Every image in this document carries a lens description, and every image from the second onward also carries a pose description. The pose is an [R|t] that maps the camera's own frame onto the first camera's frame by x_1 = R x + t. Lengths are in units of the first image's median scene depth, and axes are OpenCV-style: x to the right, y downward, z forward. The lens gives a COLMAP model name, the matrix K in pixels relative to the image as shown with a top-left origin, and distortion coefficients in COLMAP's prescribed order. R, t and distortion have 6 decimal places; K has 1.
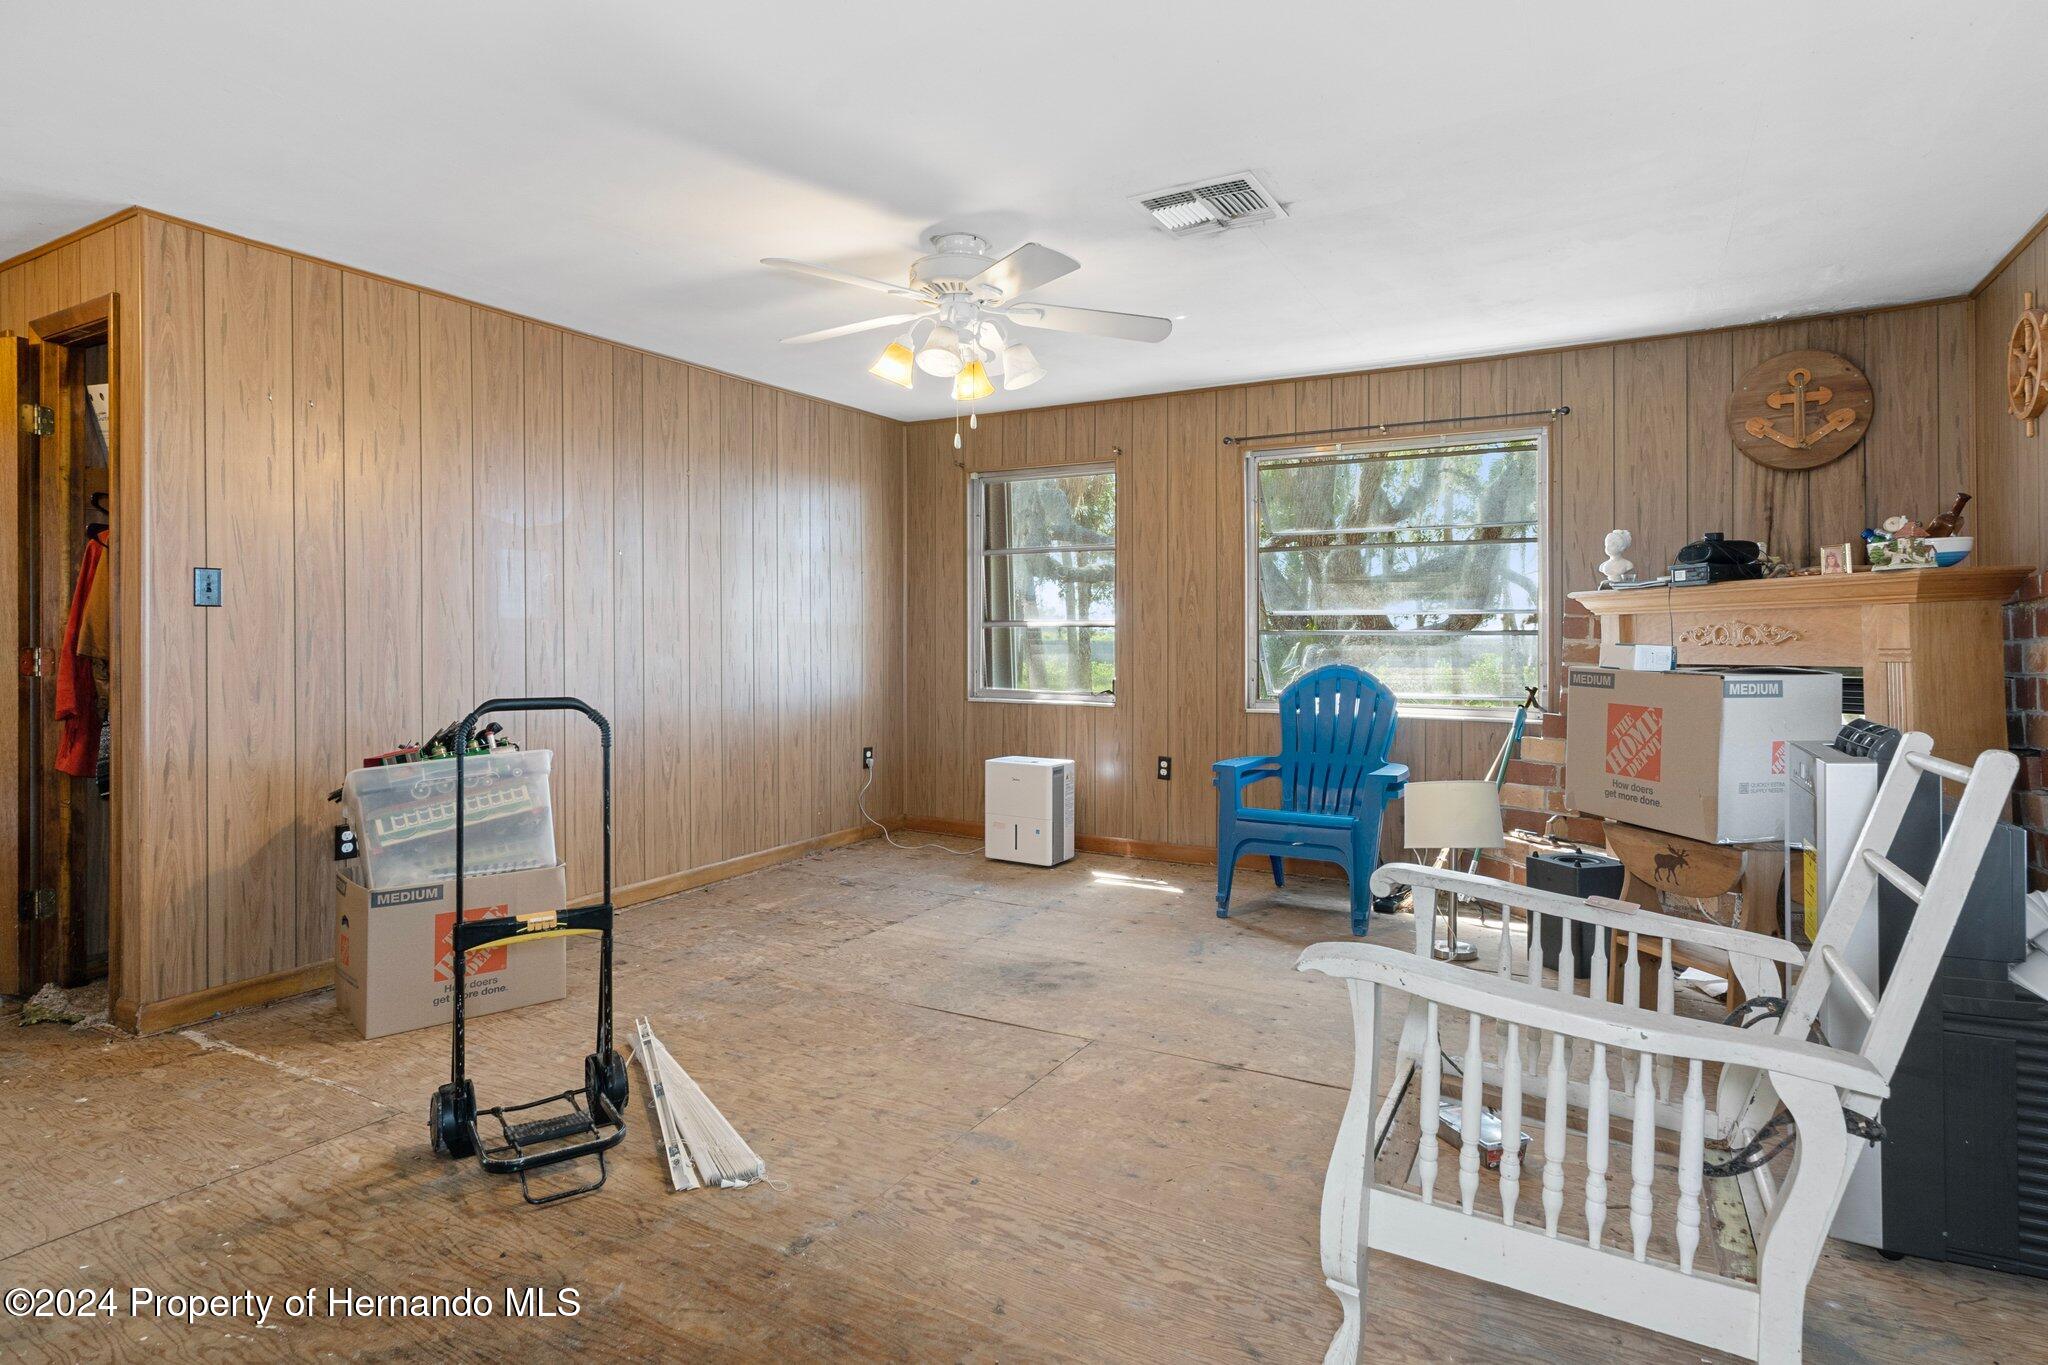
lens RADIAL K [[1043.3, 0, 1028.8], [0, 1043.3, 662.3], [0, 0, 1]] dist [0.004673, -0.001049]
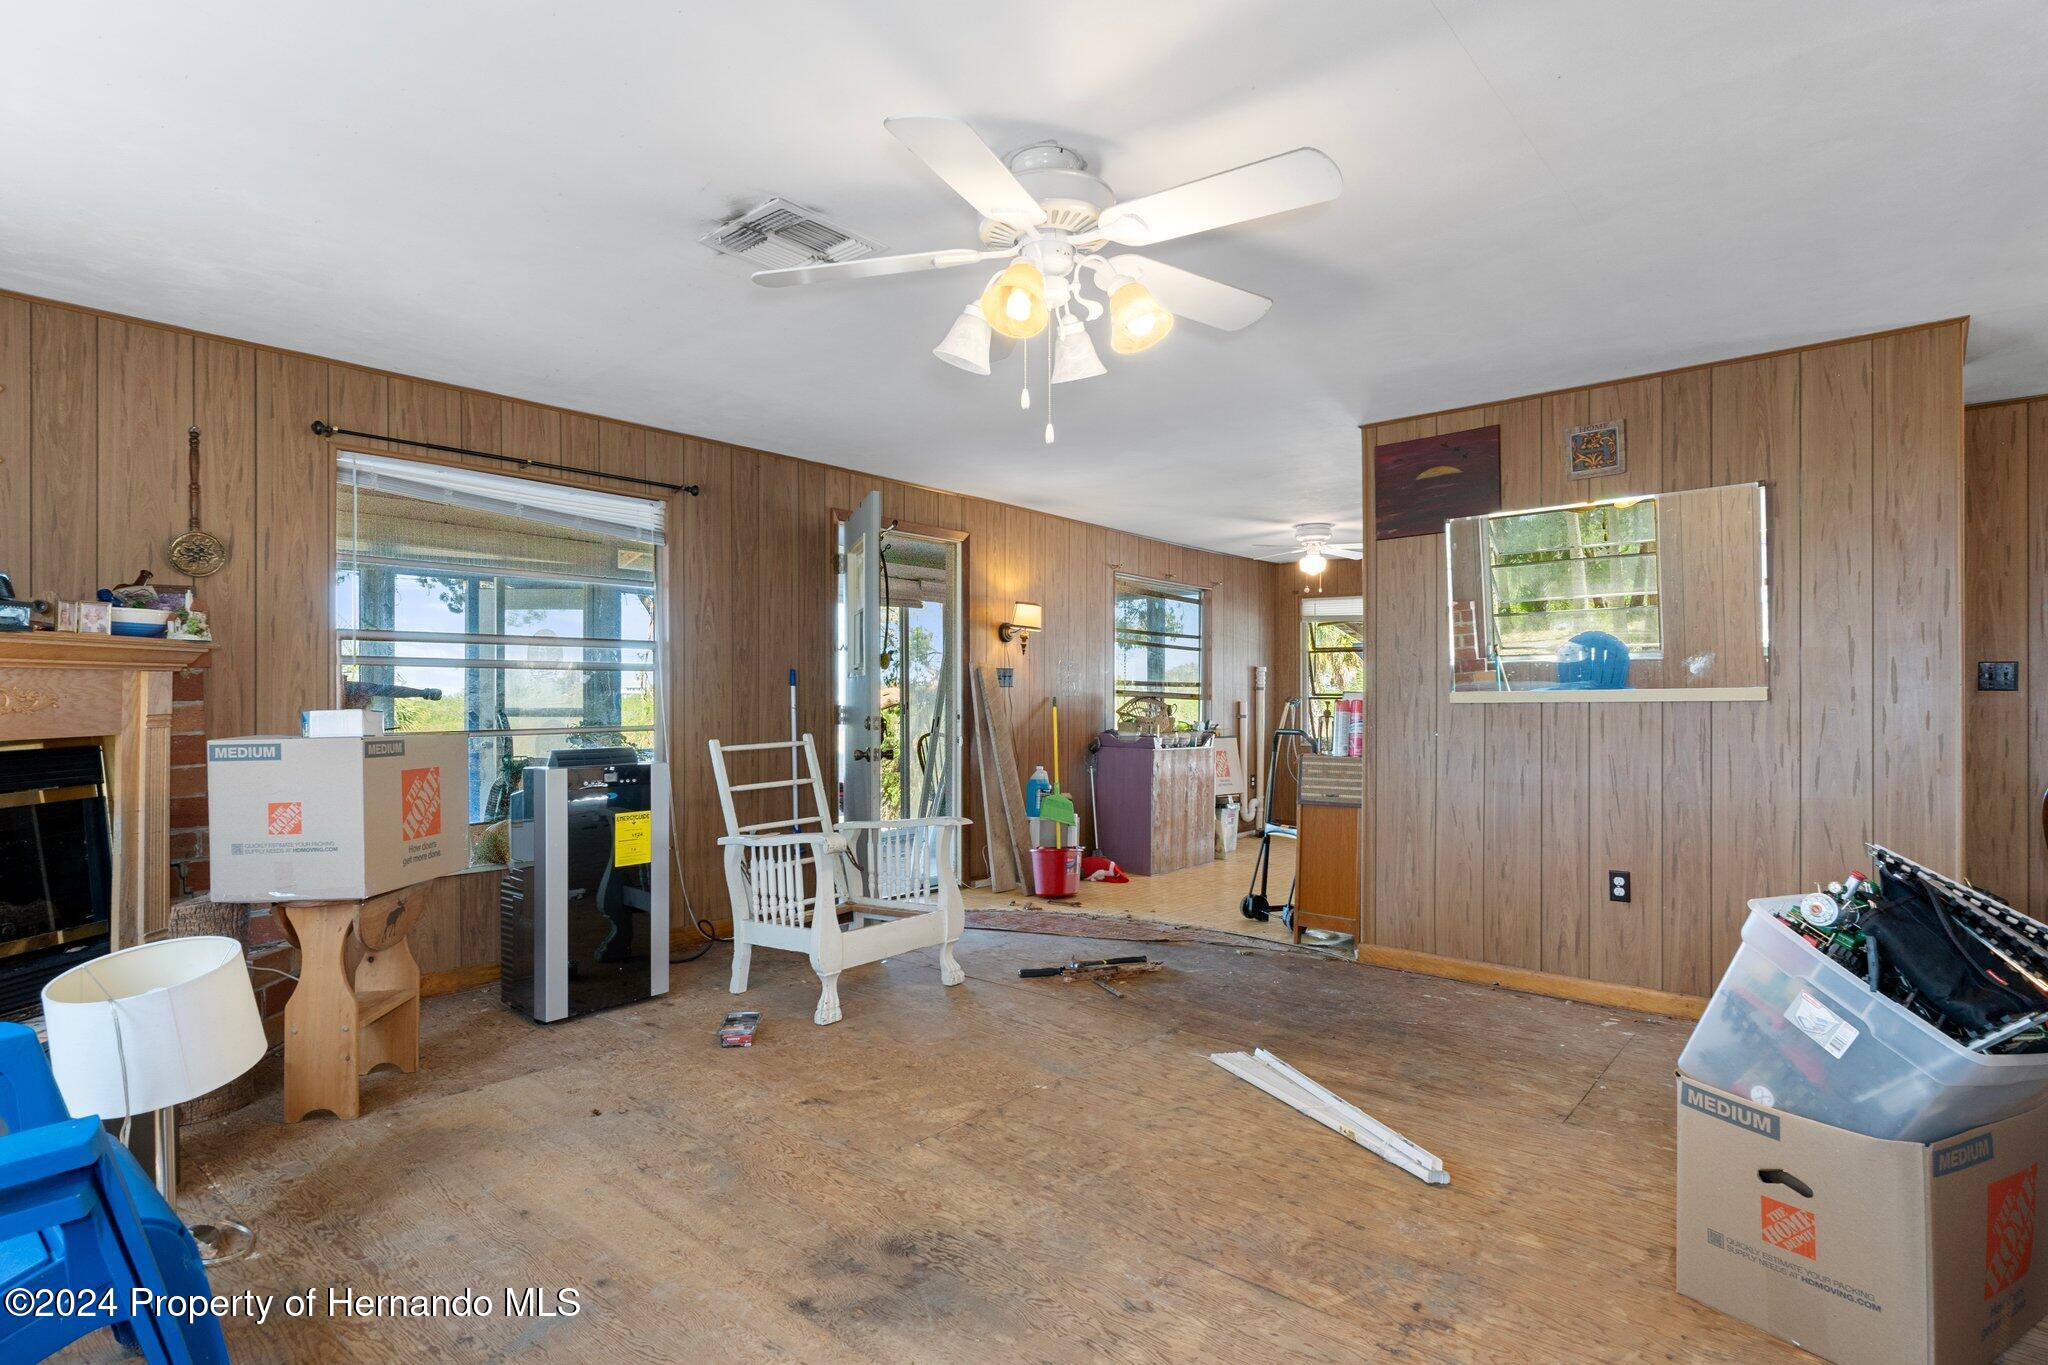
lens RADIAL K [[974.3, 0, 1023.5], [0, 974.3, 684.0], [0, 0, 1]] dist [0.000716, -0.000004]
pose [[-0.979762, 0.004621, 0.200115, -0.203270], [0.006390, 0.999946, 0.008196, -0.046339], [-0.200066, 0.009309, -0.979738, 1.801494]]
